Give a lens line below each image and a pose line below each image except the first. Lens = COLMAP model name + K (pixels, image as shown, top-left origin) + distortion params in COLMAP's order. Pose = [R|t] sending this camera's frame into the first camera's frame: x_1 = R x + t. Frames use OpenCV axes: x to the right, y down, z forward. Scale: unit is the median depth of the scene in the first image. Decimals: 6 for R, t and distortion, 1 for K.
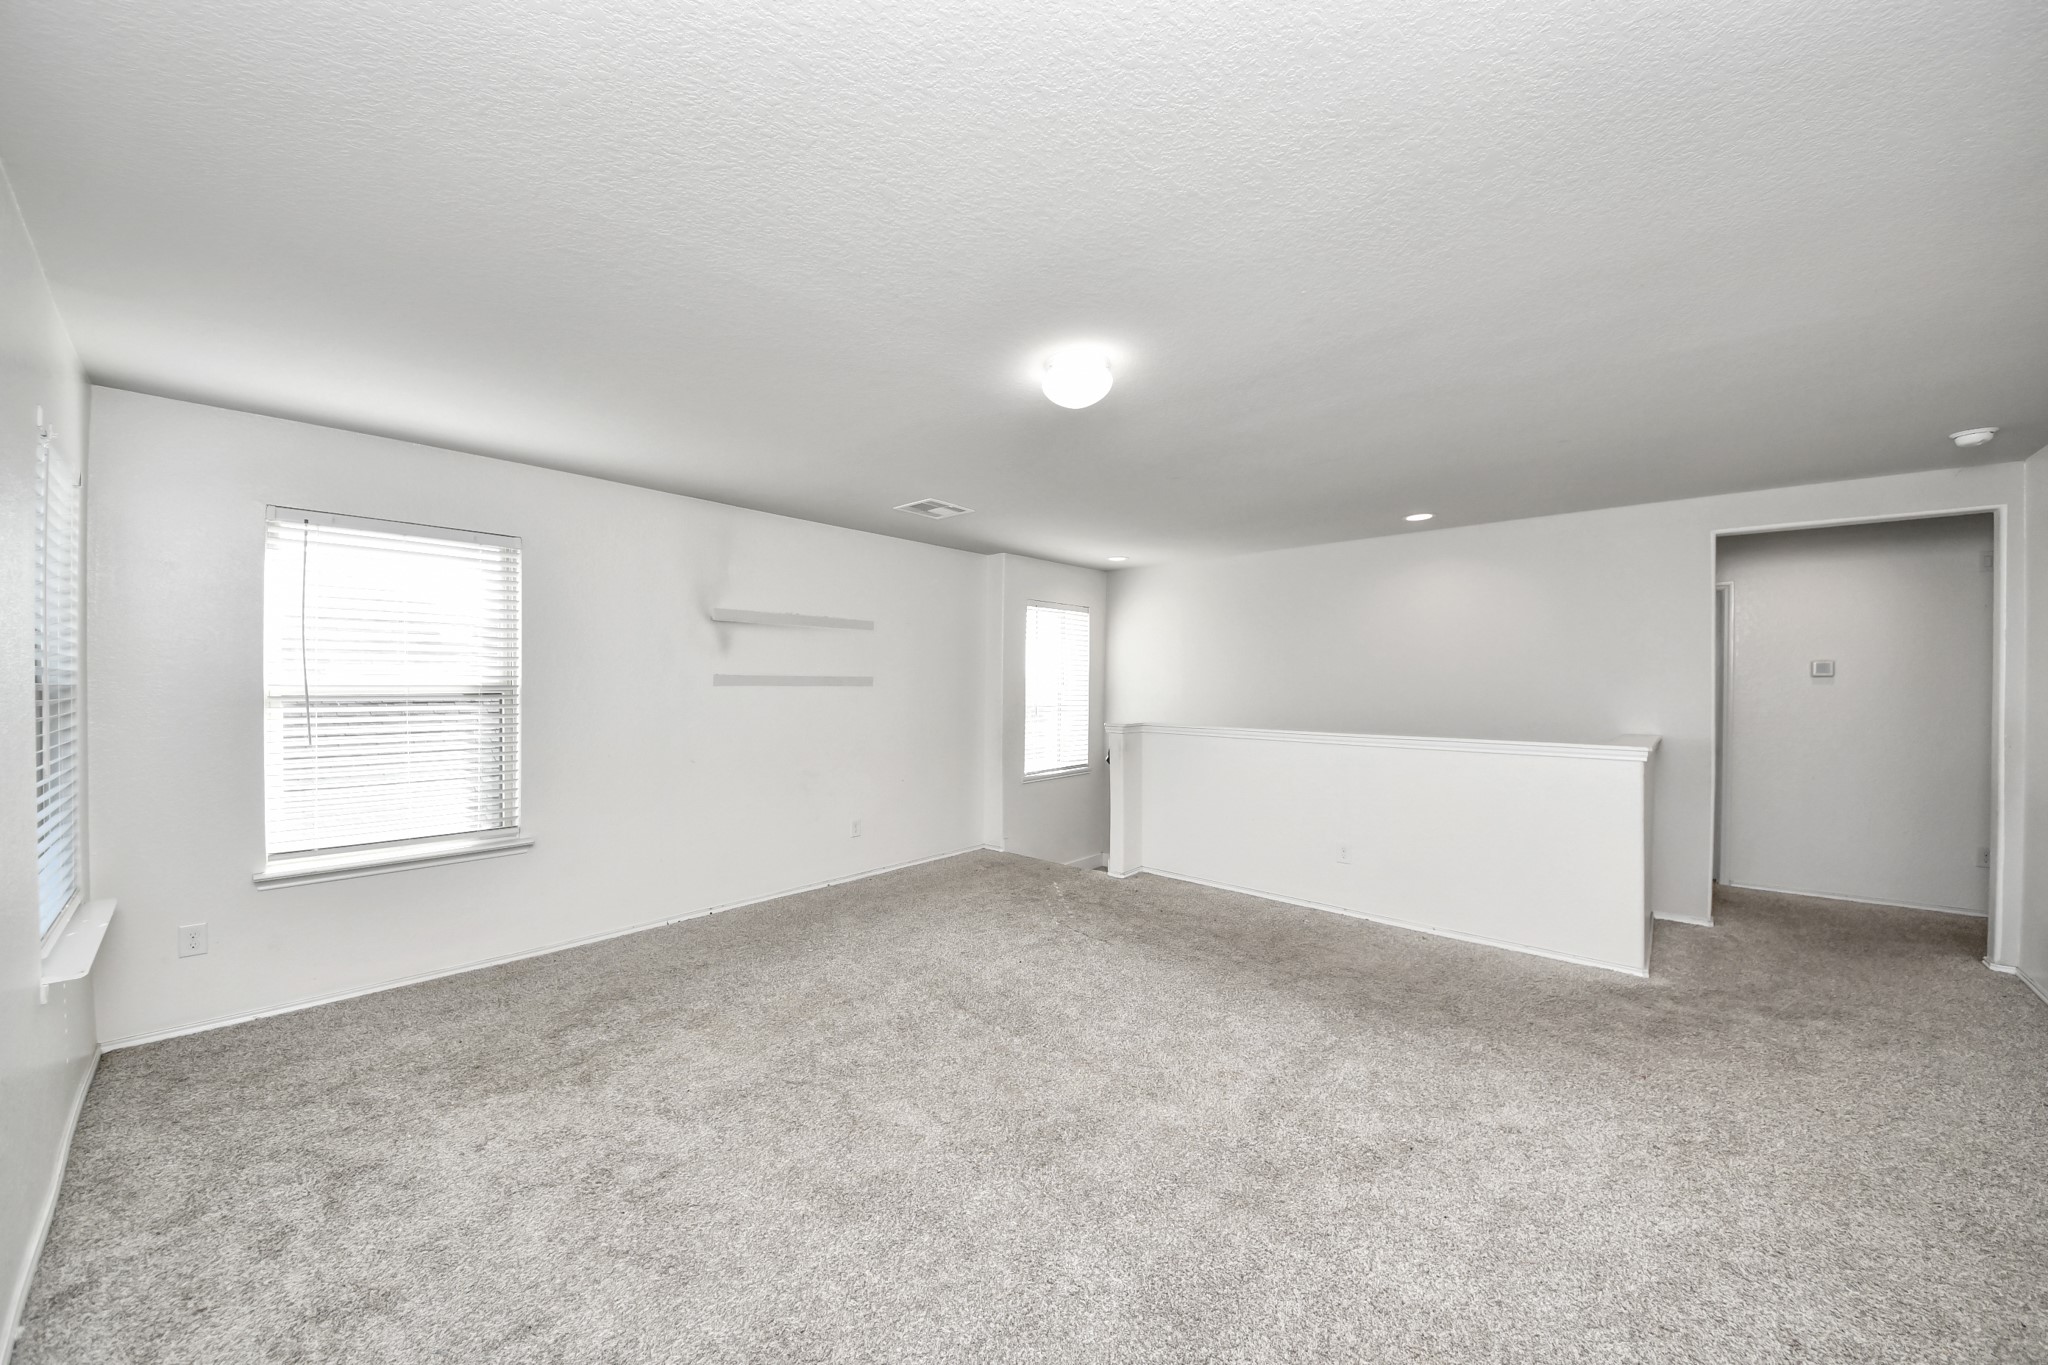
lens RADIAL K [[730.7, 0, 1014.1], [0, 730.7, 682.1], [0, 0, 1]] dist [0.021297, -0.015930]
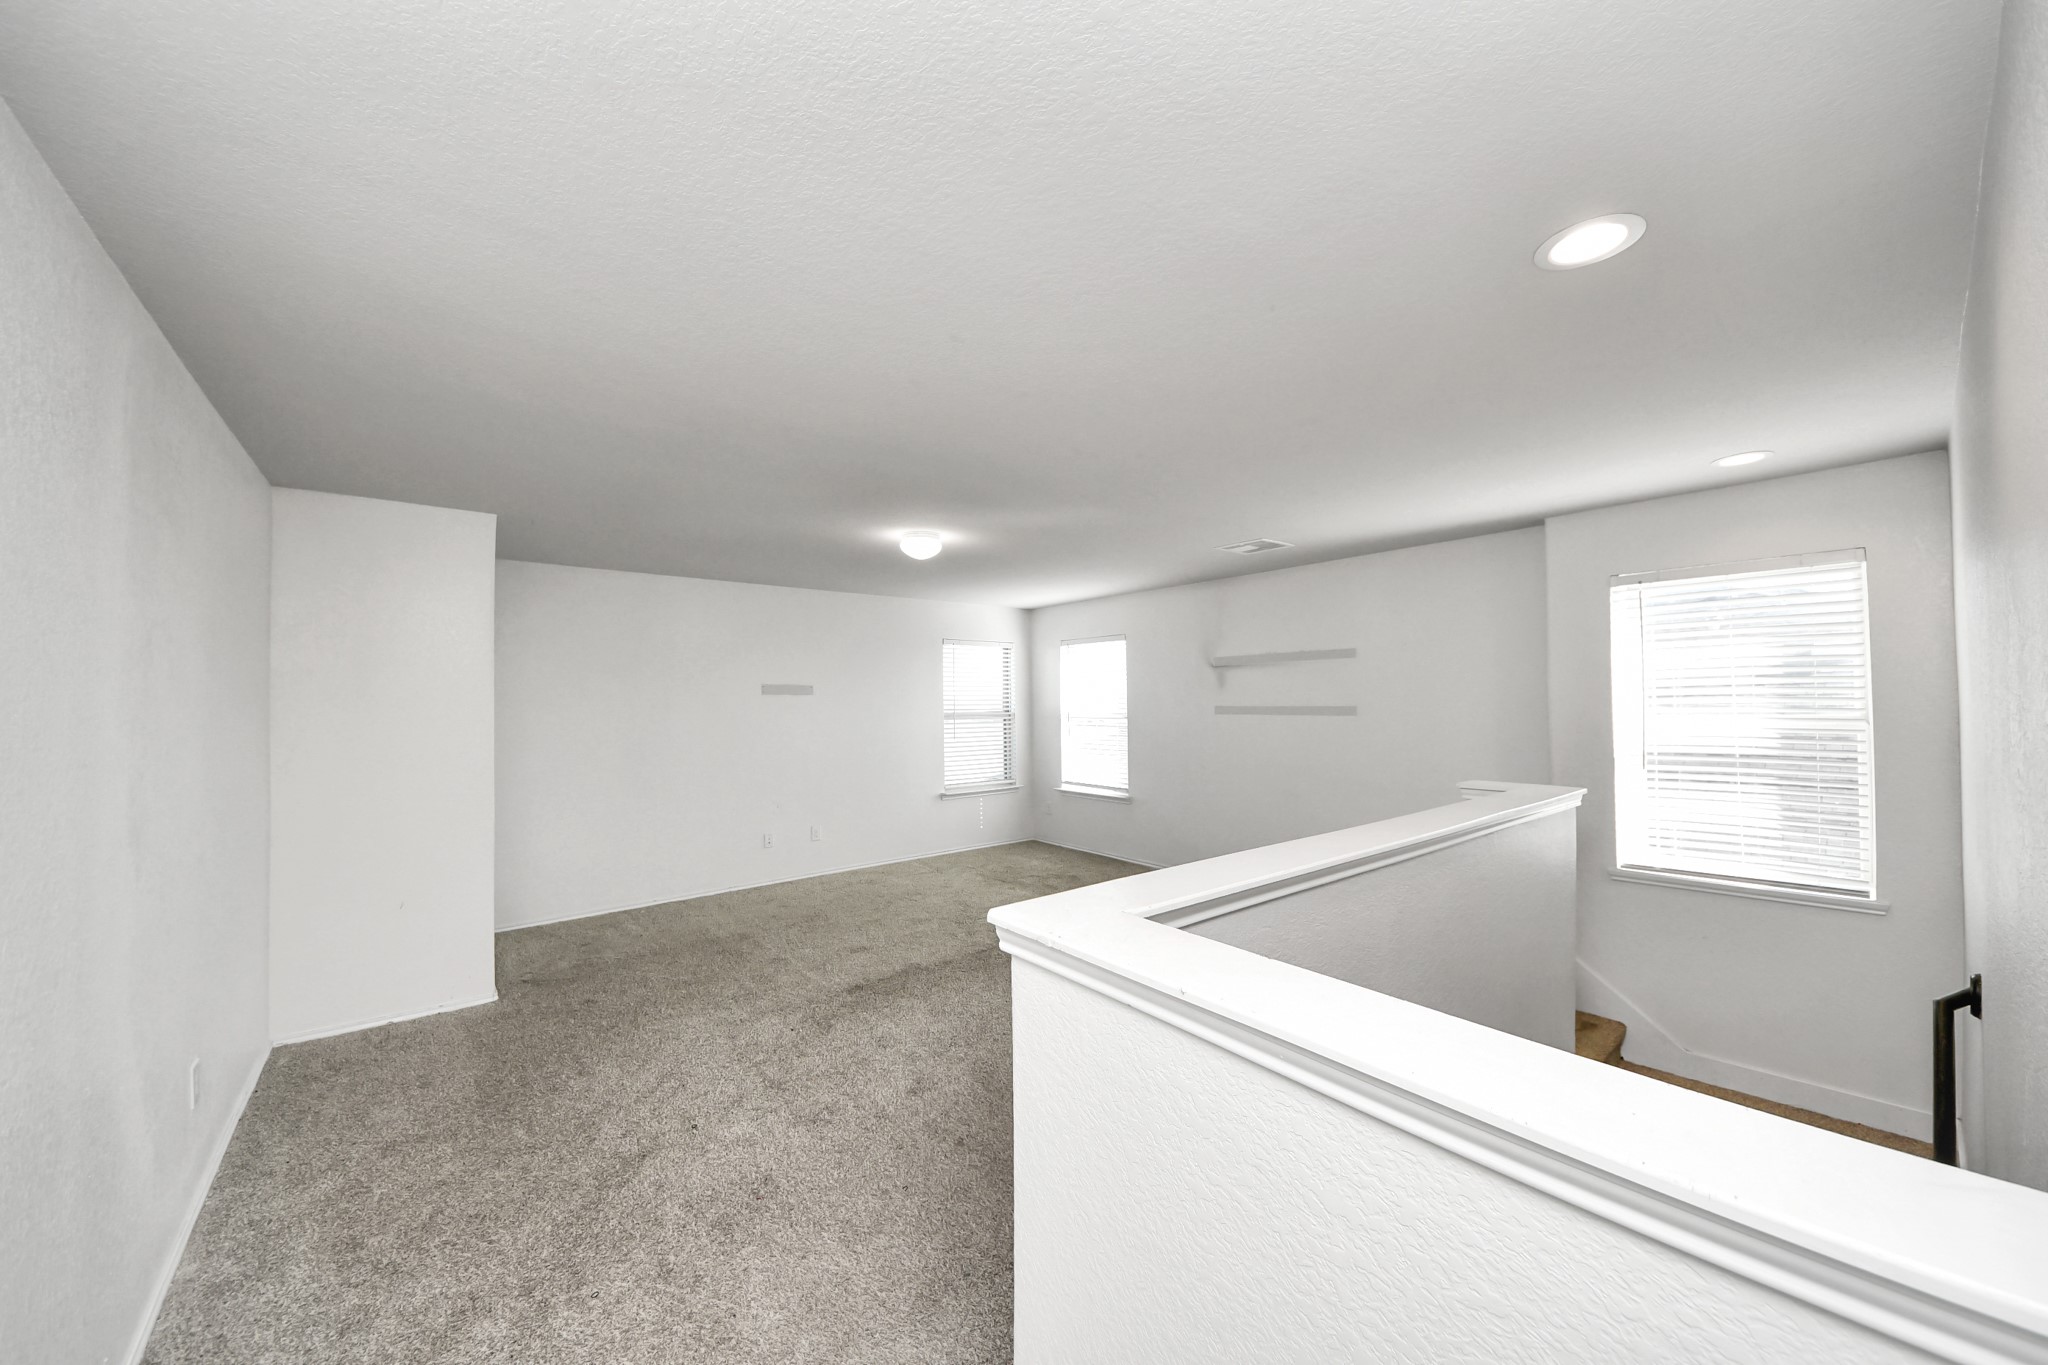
lens RADIAL K [[730.7, 0, 1014.1], [0, 730.7, 682.1], [0, 0, 1]] dist [0.021297, -0.015930]
pose [[-0.161070, -0.032537, -0.986406, 0.986936], [0.009128, 0.999365, -0.034455, -0.010708], [0.986901, -0.014554, -0.160671, 0.841329]]
